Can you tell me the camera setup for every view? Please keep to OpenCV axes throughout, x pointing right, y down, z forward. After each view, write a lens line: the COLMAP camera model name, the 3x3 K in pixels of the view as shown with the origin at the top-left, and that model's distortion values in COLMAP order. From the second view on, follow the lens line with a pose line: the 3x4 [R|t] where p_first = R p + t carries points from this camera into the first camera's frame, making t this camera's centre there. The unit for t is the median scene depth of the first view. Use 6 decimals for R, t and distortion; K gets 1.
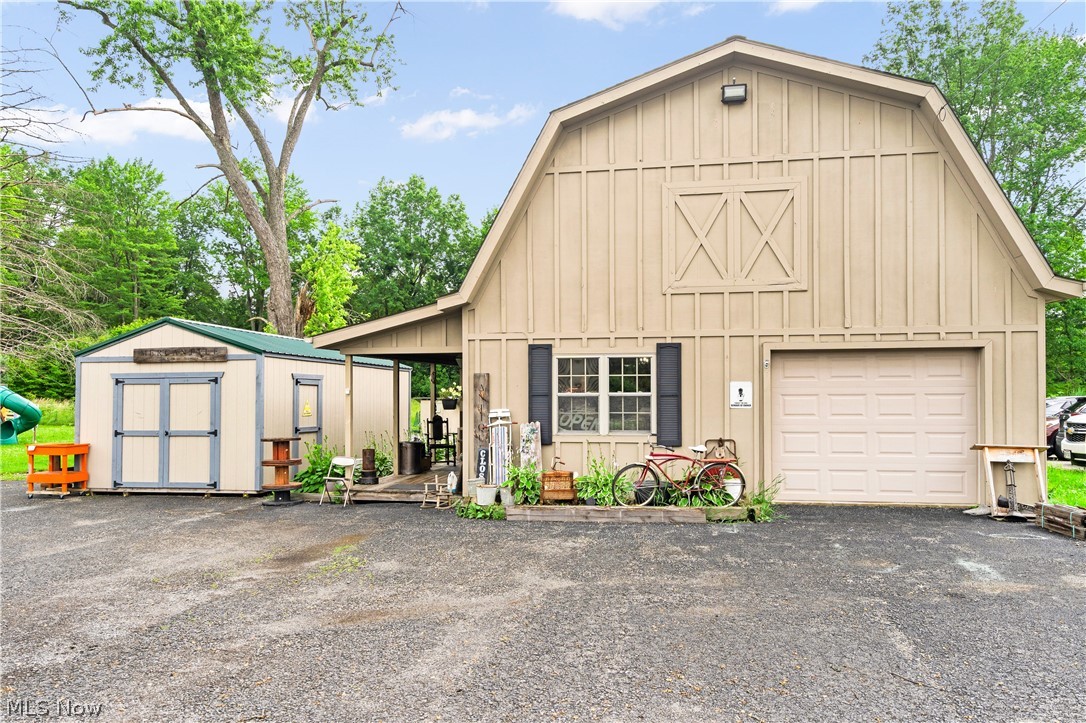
lens RADIAL K [[755.5, 0, 548.7], [0, 755.5, 380.4], [0, 0, 1]] dist [0.007688, 0.001442]
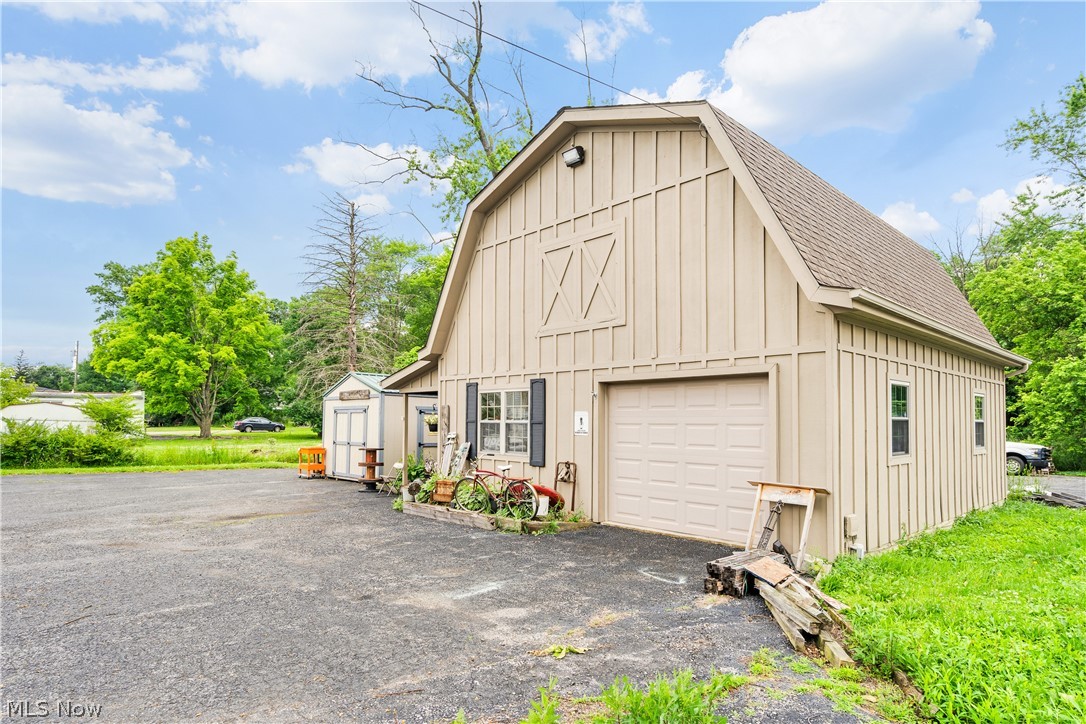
lens RADIAL K [[615.1, 0, 547.8], [0, 615.1, 402.0], [0, 0, 1]] dist [0.003998, 0.000951]
pose [[0.794997, -0.009882, -0.606533, 0.744578], [0.001049, 0.999888, -0.014916, 0.001427], [0.606612, 0.011222, 0.794919, 0.240039]]
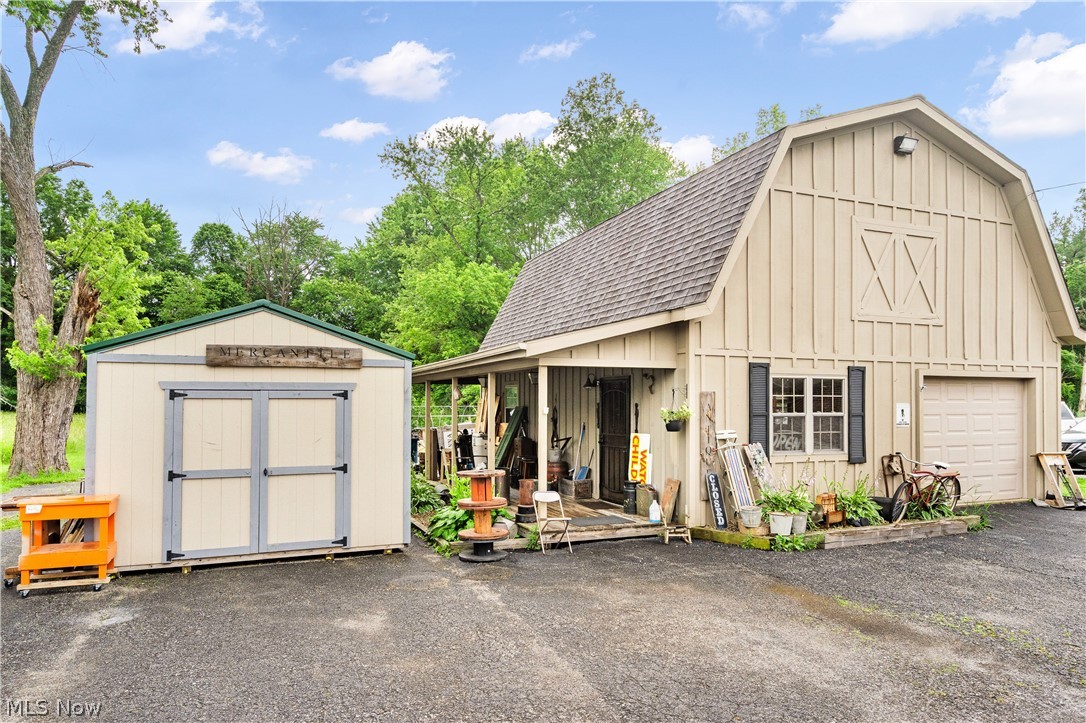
lens RADIAL K [[678.5, 0, 532.6], [0, 678.5, 393.5], [0, 0, 1]] dist [0.007033, 0.001137]
pose [[0.850744, 0.013870, 0.525398, -0.723695], [-0.012748, 0.999902, -0.005756, 0.000347], [-0.525426, -0.001801, 0.850837, 0.417510]]
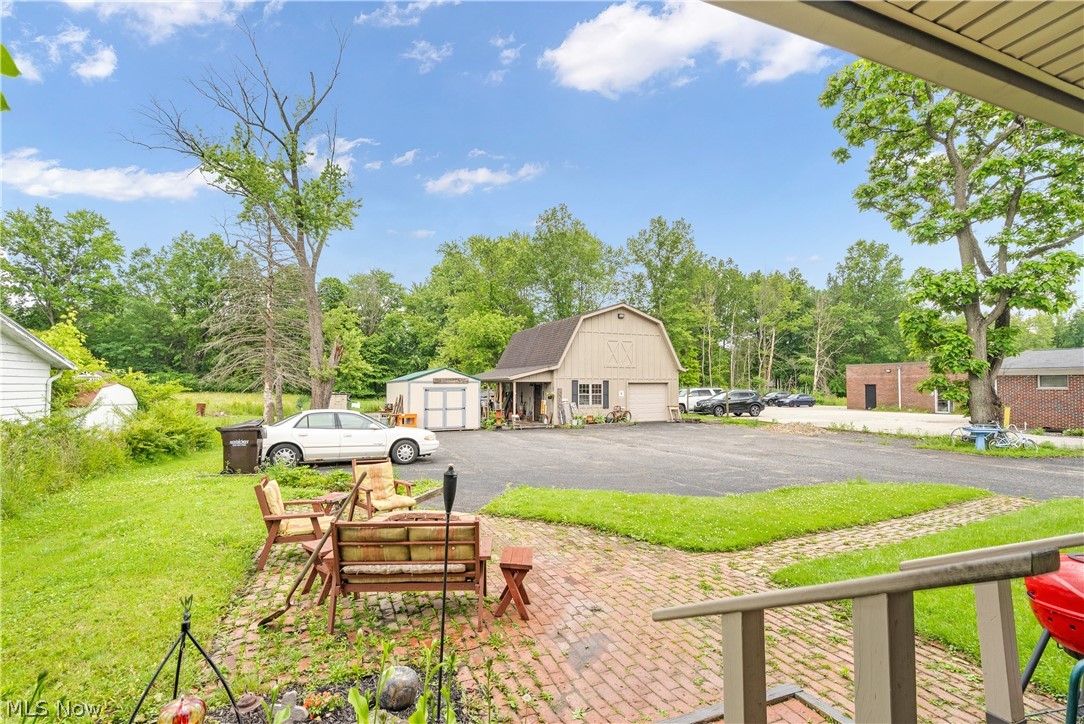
lens RADIAL K [[487.9, 0, 545.8], [0, 487.9, 365.3], [0, 0, 1]] dist [-0.001033, -0.000100]
pose [[0.829793, 0.026544, 0.557440, -1.407564], [-0.011715, 0.999477, -0.030155, -0.047523], [-0.557949, 0.018492, 0.829669, -0.818111]]
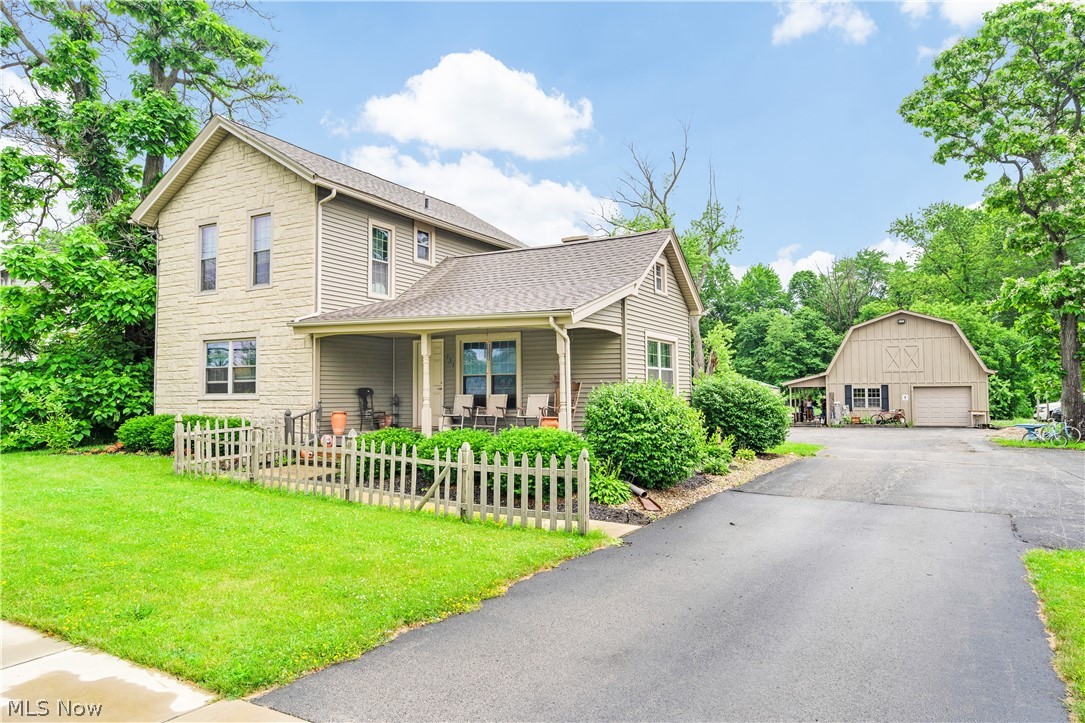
lens RADIAL K [[691.9, 0, 543.1], [0, 691.9, 357.6], [0, 0, 1]] dist [-0.000938, -0.001912]
pose [[0.952460, -0.016854, -0.304196, -0.426975], [0.005104, 0.999211, -0.039379, -0.057008], [0.304620, 0.035954, 0.951795, -2.908247]]
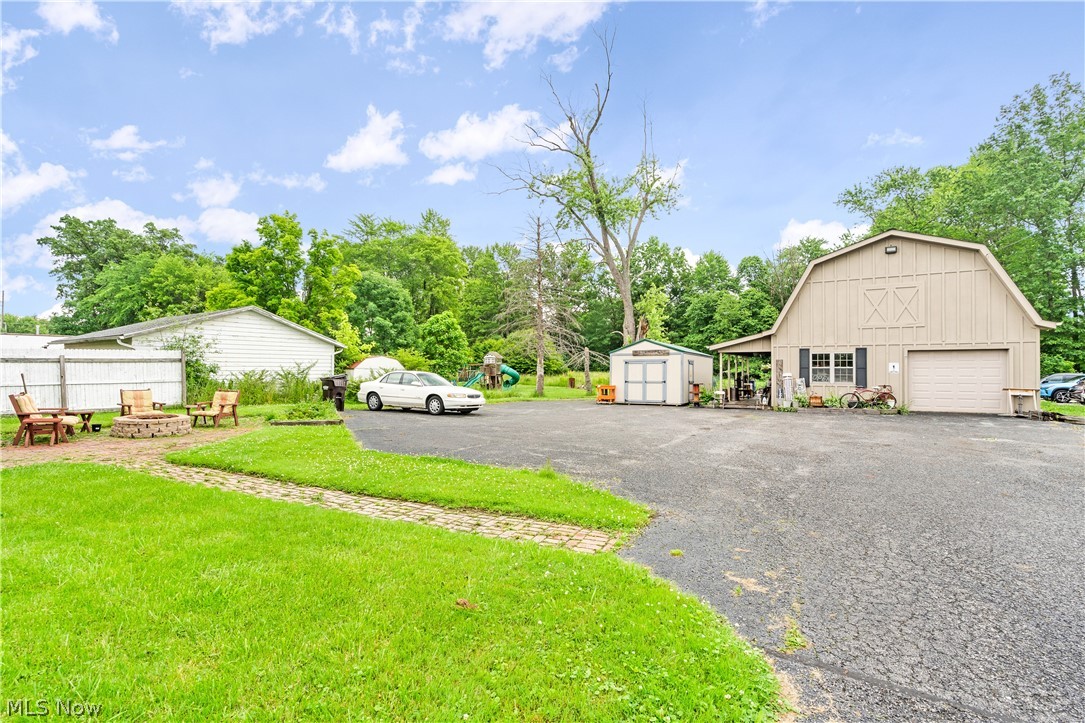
lens RADIAL K [[505.8, 0, 548.7], [0, 505.8, 363.5], [0, 0, 1]] dist [-0.001504, 0.000310]
pose [[0.945575, 0.000578, -0.325403, -0.283101], [0.000770, 0.999992, 0.004012, -0.003394], [0.325403, -0.004044, 0.945567, -0.961161]]
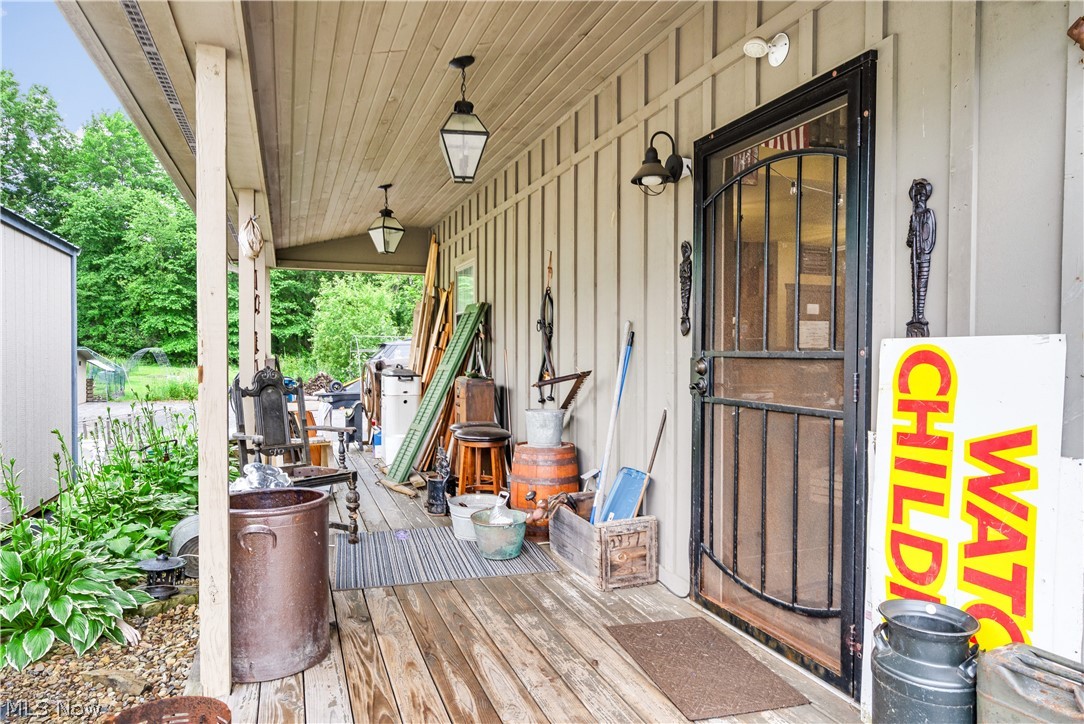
lens RADIAL K [[699.4, 0, 542.0], [0, 699.4, 362.0], [0, 0, 1]] dist [0.004428, -0.000411]
pose [[0.870587, -0.004274, 0.491996, -0.273799], [-0.011553, 0.999509, 0.029126, 0.051056], [-0.491878, -0.031040, 0.870110, 1.042575]]
